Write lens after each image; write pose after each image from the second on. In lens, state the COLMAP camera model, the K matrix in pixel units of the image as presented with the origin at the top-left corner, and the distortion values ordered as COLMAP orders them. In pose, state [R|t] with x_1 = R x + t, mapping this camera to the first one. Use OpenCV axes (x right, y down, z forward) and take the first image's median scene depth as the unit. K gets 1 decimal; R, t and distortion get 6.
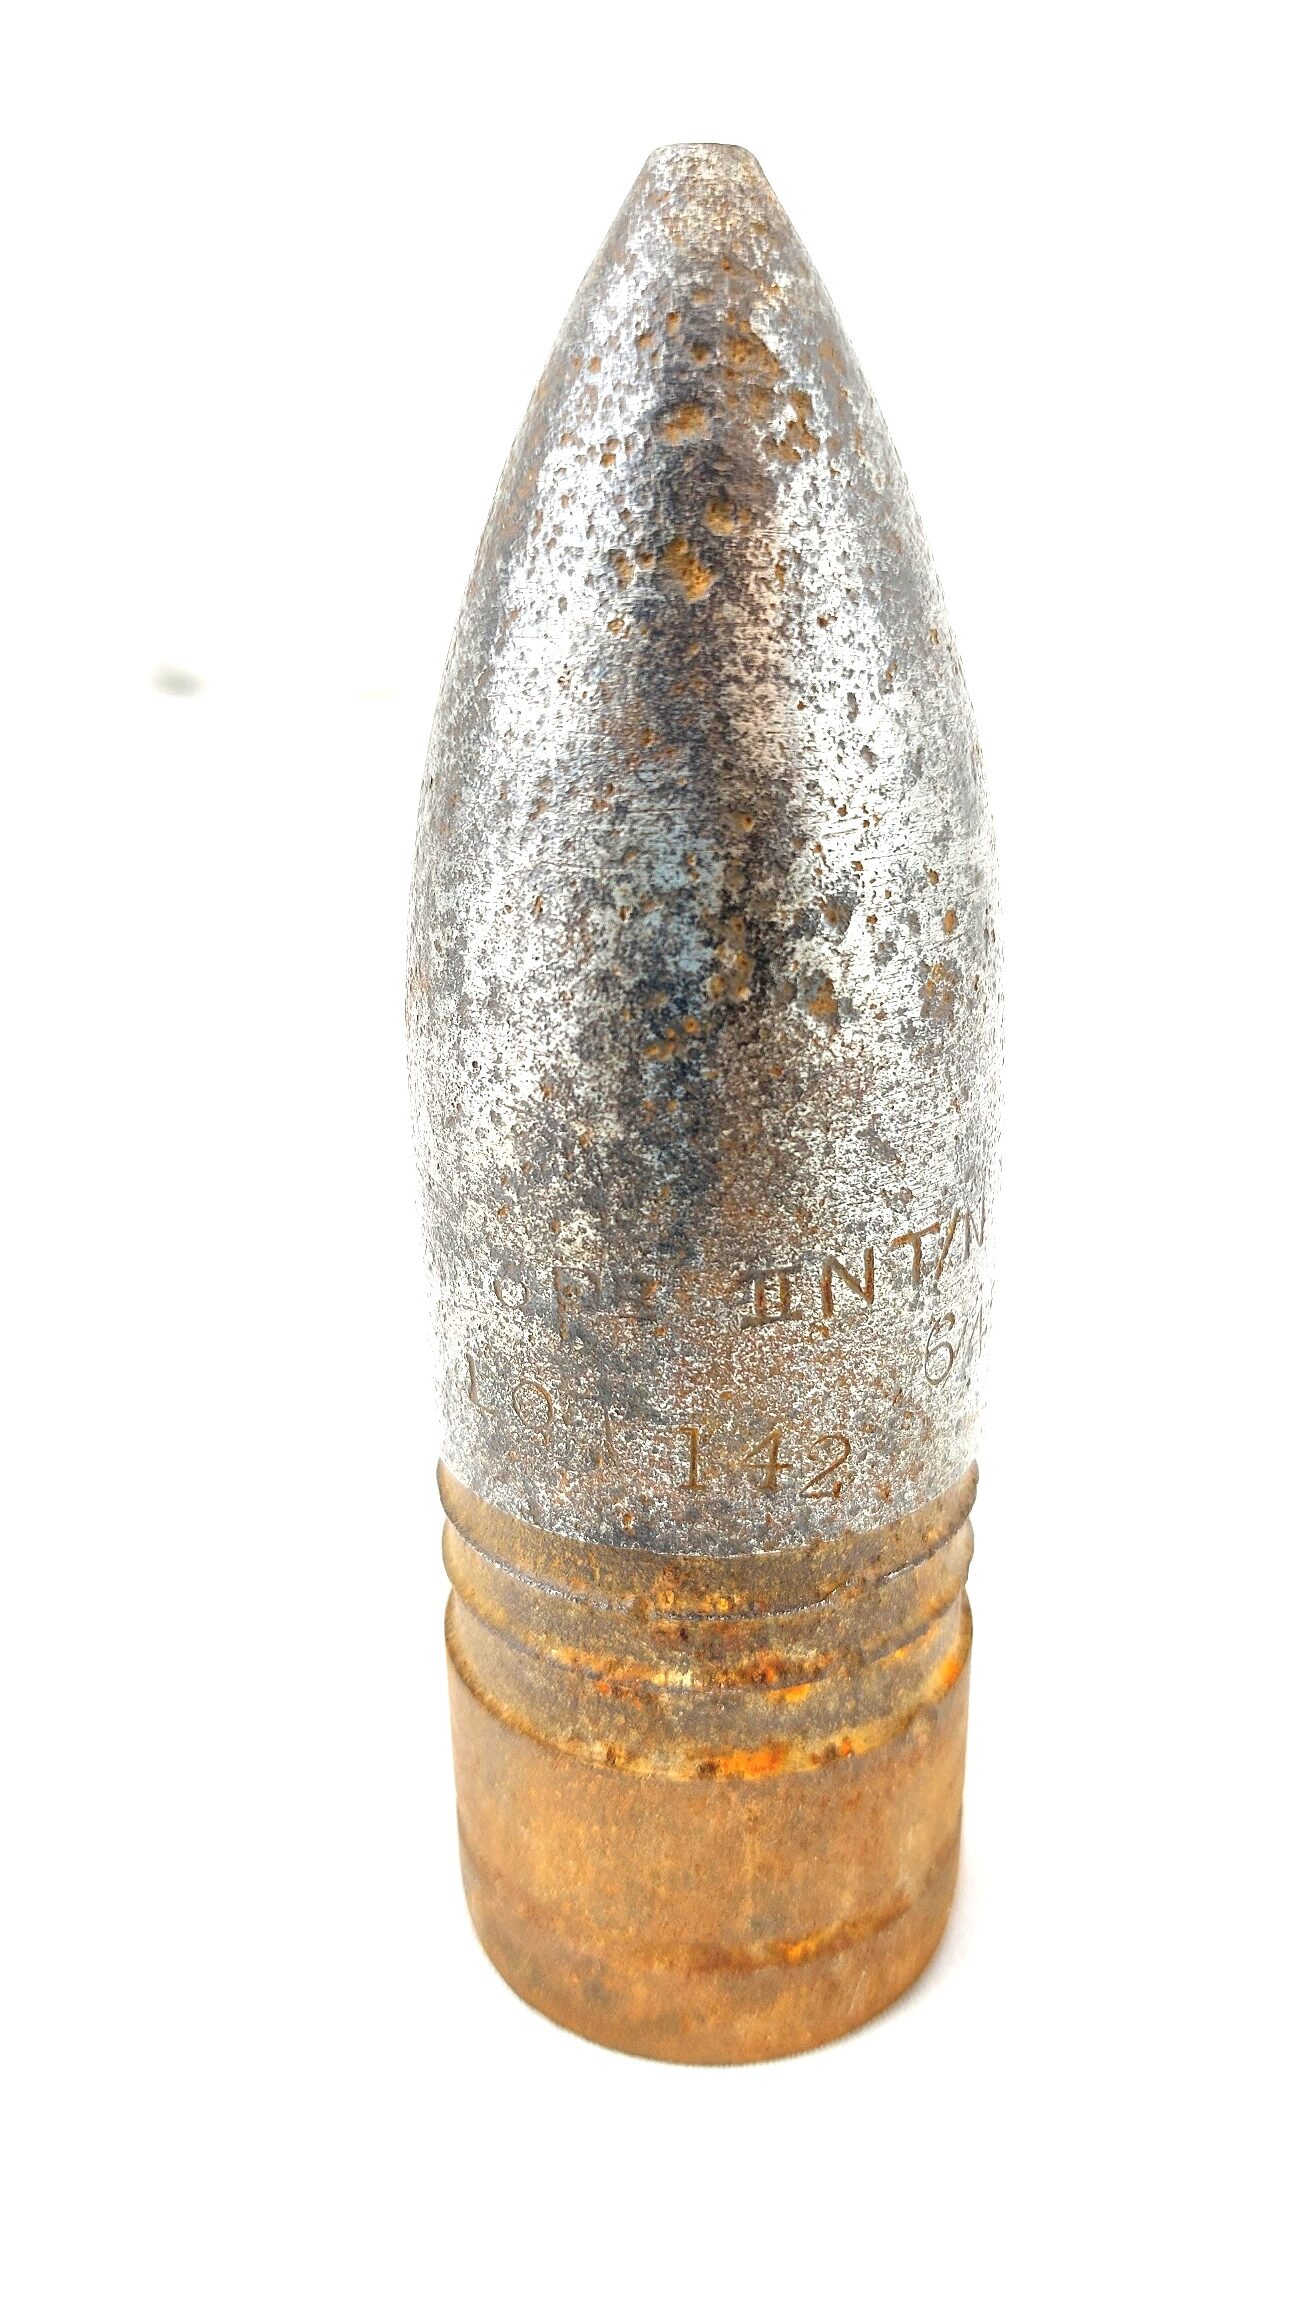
lens RADIAL K [[1770.6, 0, 651.0], [0, 1770.6, 1156.0], [0, 0, 1]] dist [0.033340, -0.180568]
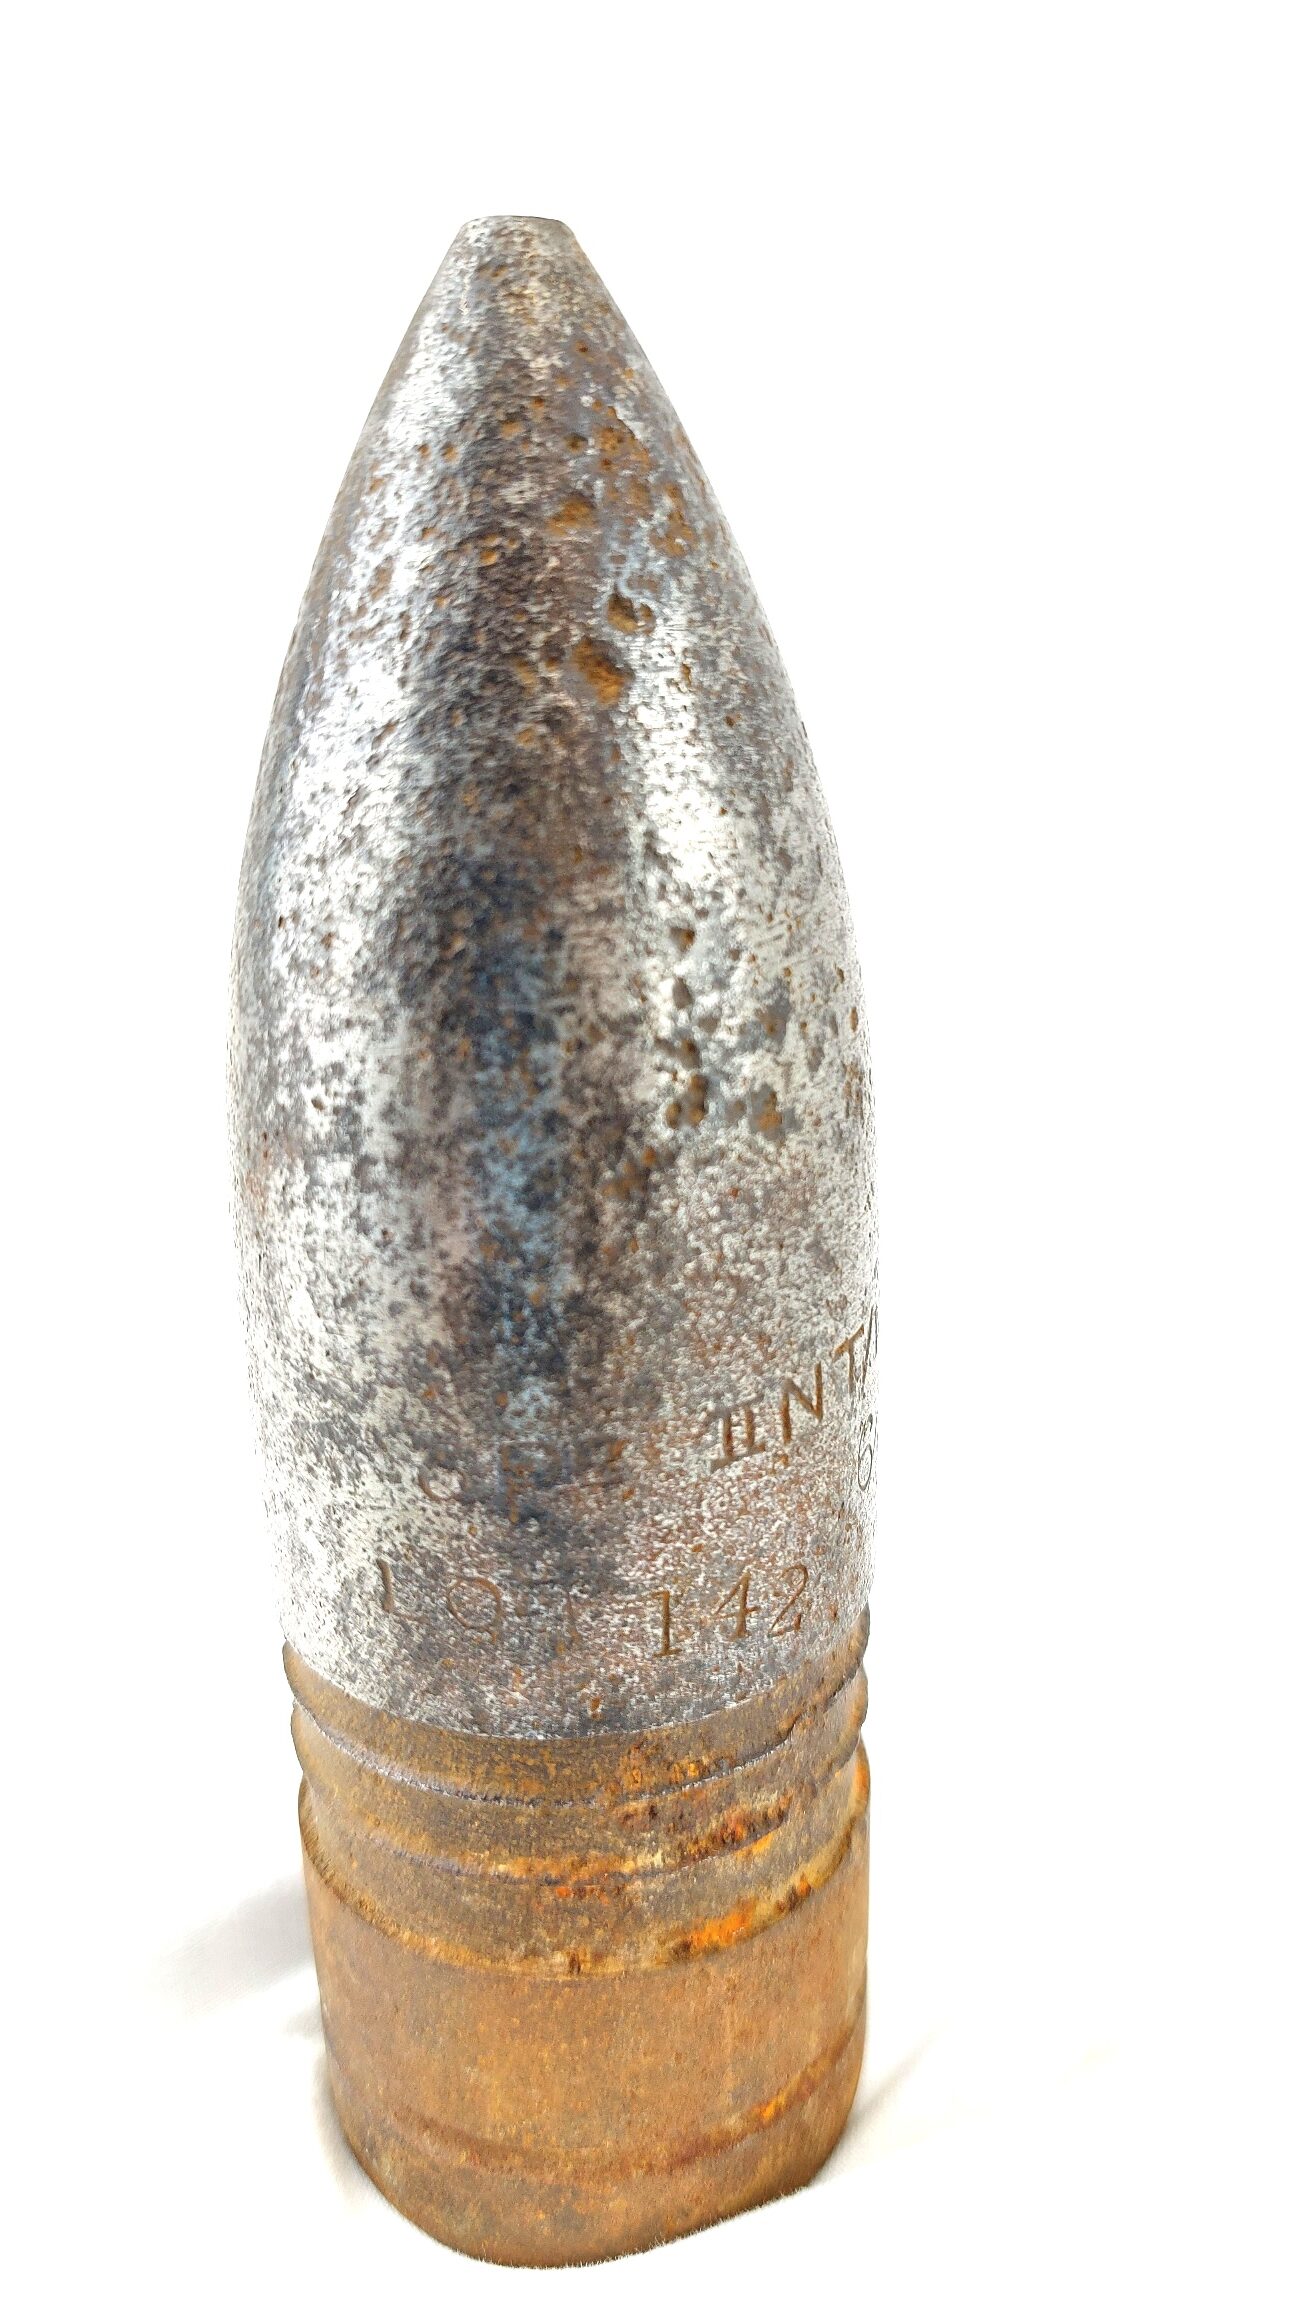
lens RADIAL K [[1770.6, 0, 651.0], [0, 1770.6, 1156.0], [0, 0, 1]] dist [0.033340, -0.180568]
pose [[0.929993, -0.128867, 0.344247, -0.277134], [0.142984, 0.989599, -0.015825, -0.057107], [-0.338627, 0.063938, 0.938746, 0.126868]]
